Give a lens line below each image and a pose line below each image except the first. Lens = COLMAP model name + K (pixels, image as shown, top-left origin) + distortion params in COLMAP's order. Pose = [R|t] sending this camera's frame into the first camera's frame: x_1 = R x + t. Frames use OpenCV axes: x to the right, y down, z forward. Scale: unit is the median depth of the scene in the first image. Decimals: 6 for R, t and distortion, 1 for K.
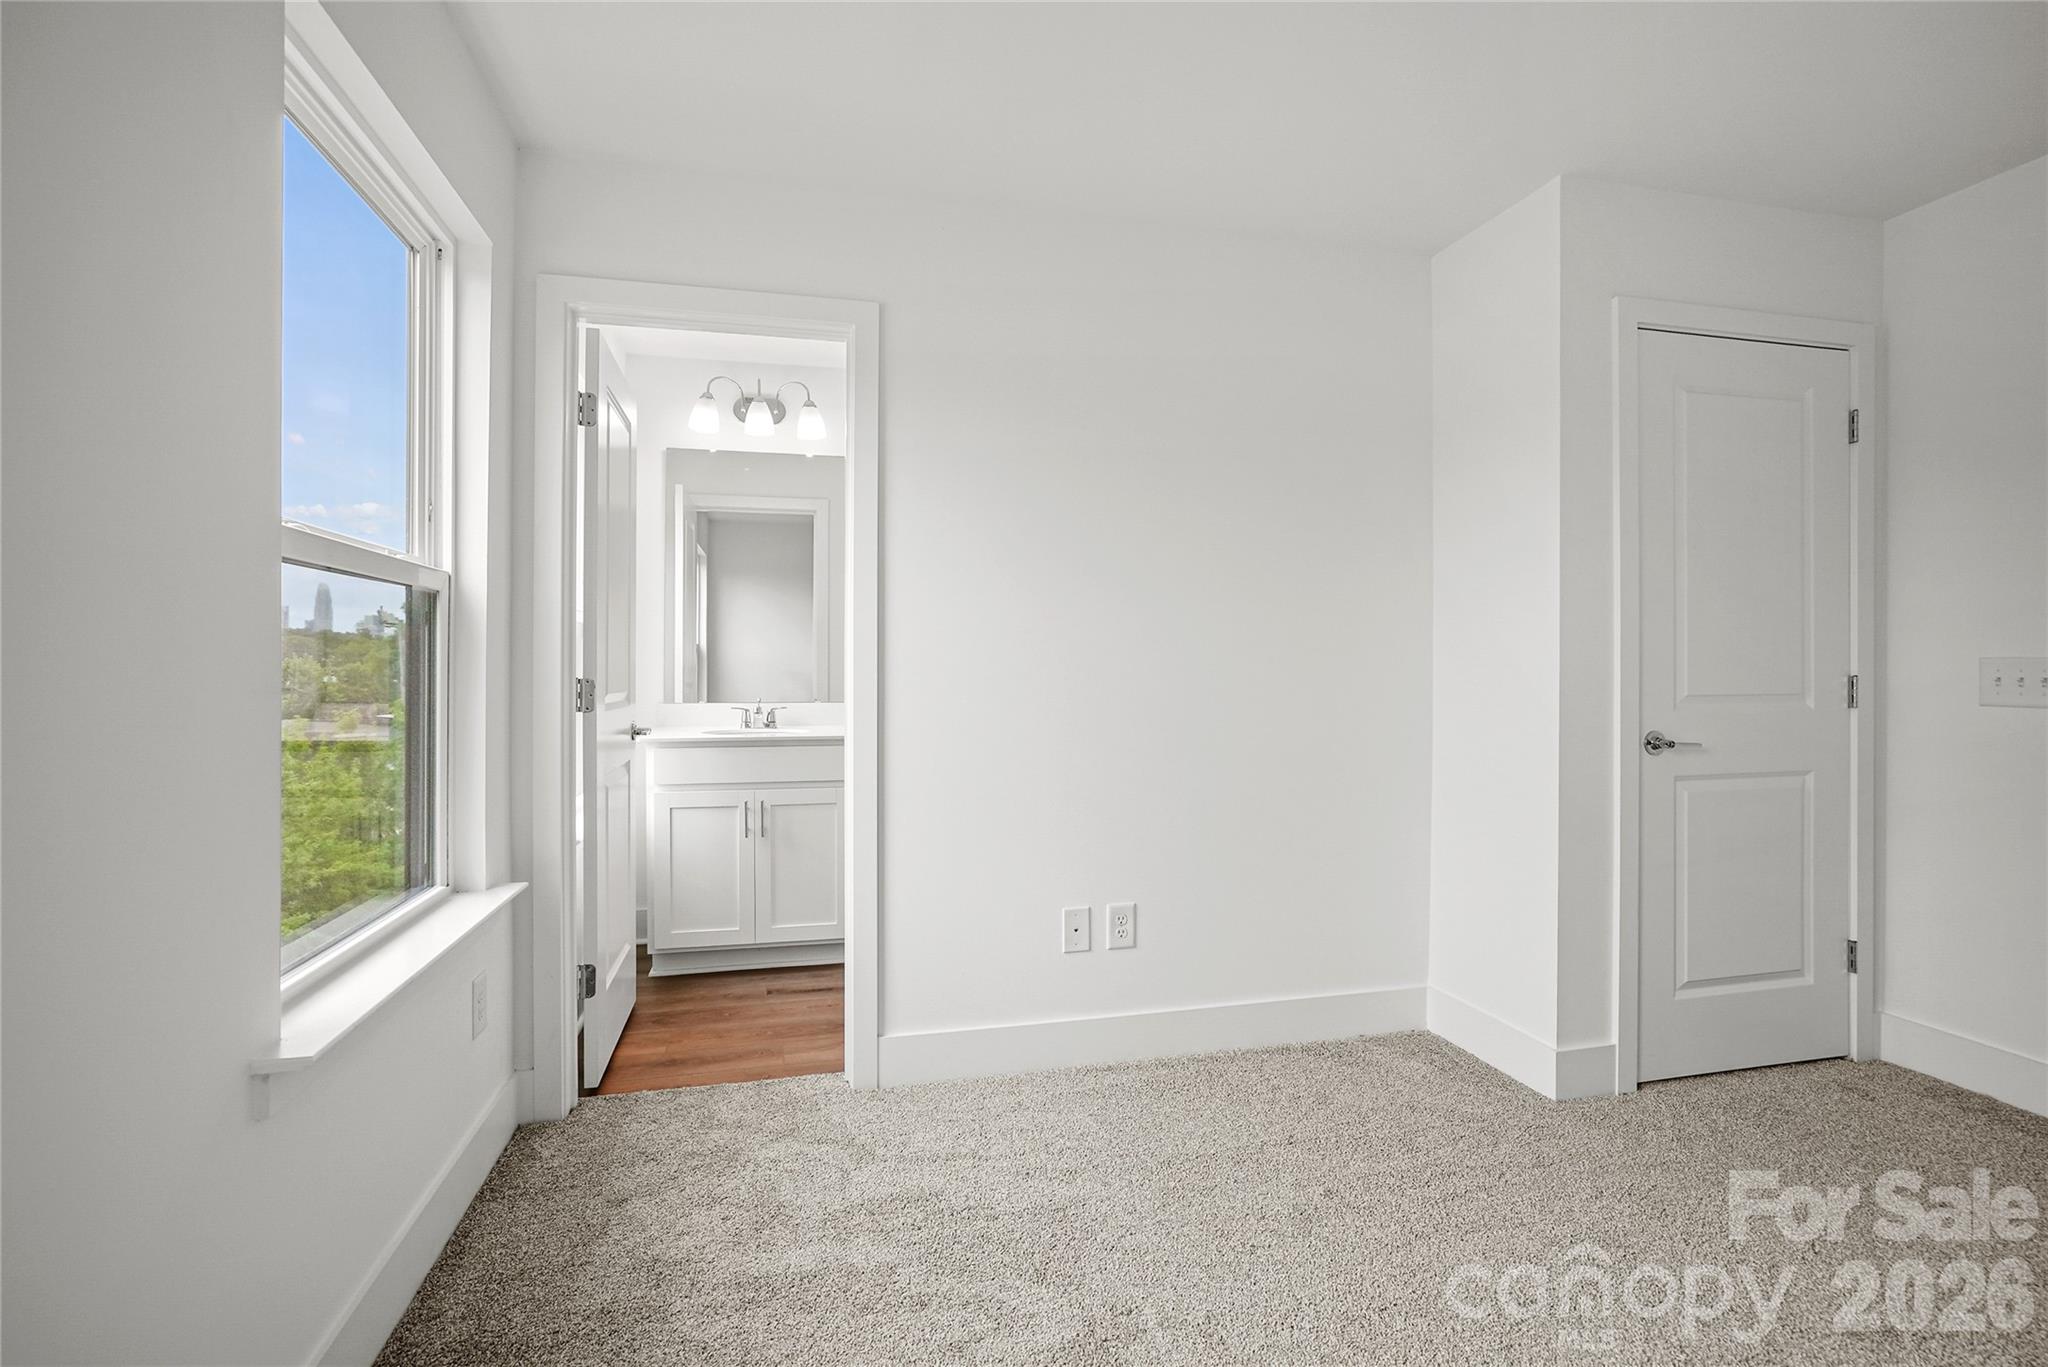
lens RADIAL K [[961.8, 0, 1024.9], [0, 961.8, 673.6], [0, 0, 1]] dist [-0.017649, 0.000857]
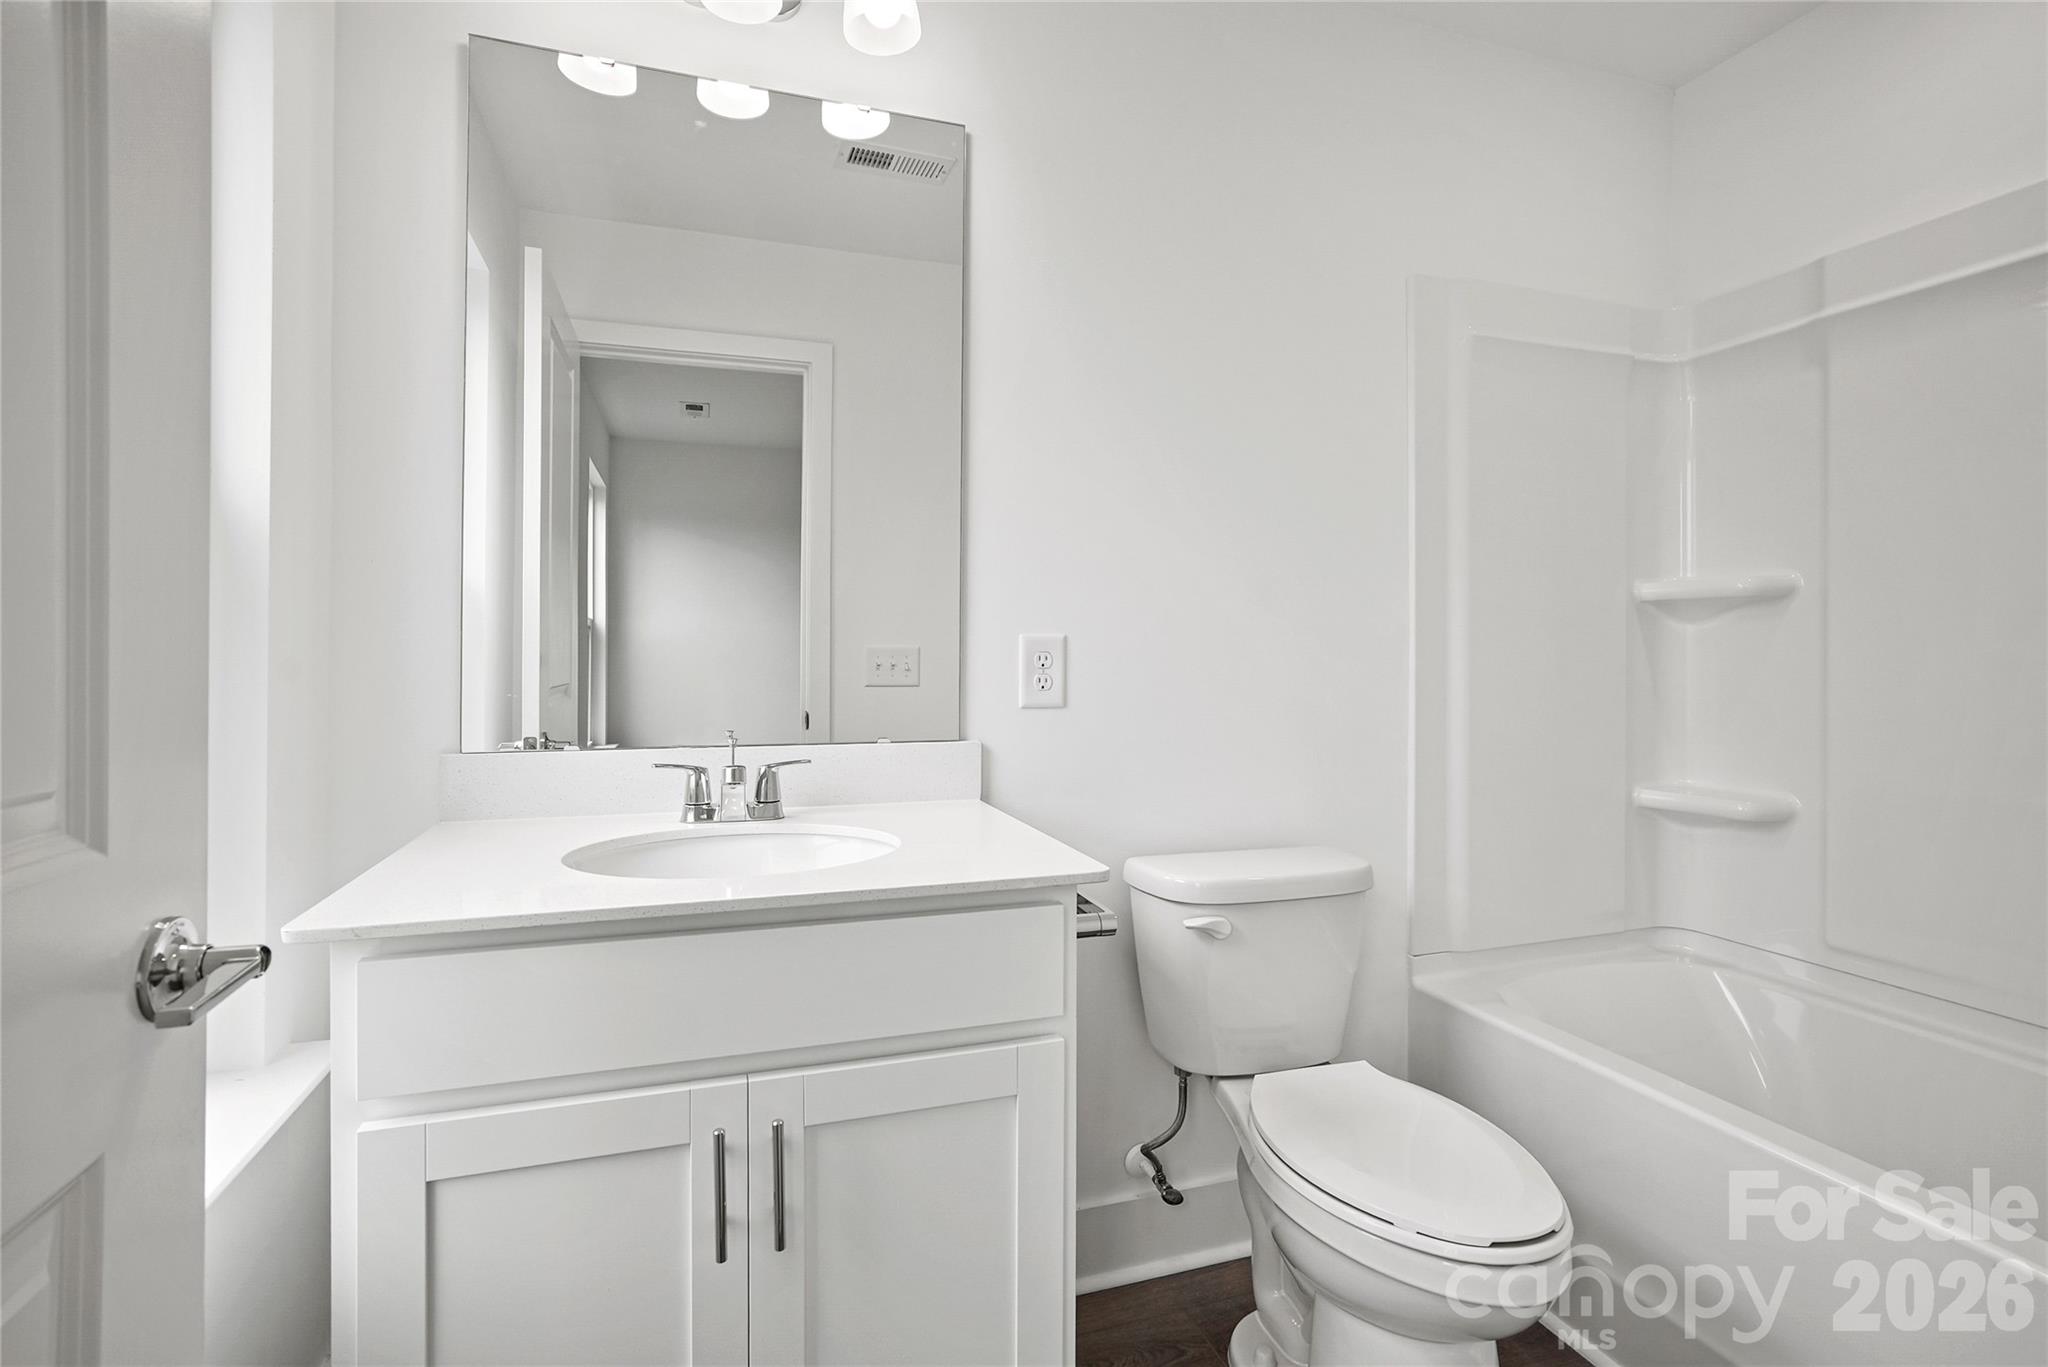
lens RADIAL K [[961.8, 0, 1020.9], [0, 961.8, 670.6], [0, 0, 1]] dist [-0.017649, 0.000857]
pose [[0.996957, -0.003899, 0.077856, -0.191795], [0.004283, 0.999980, -0.004759, 0.002052], [-0.077836, 0.005078, 0.996953, 0.612147]]
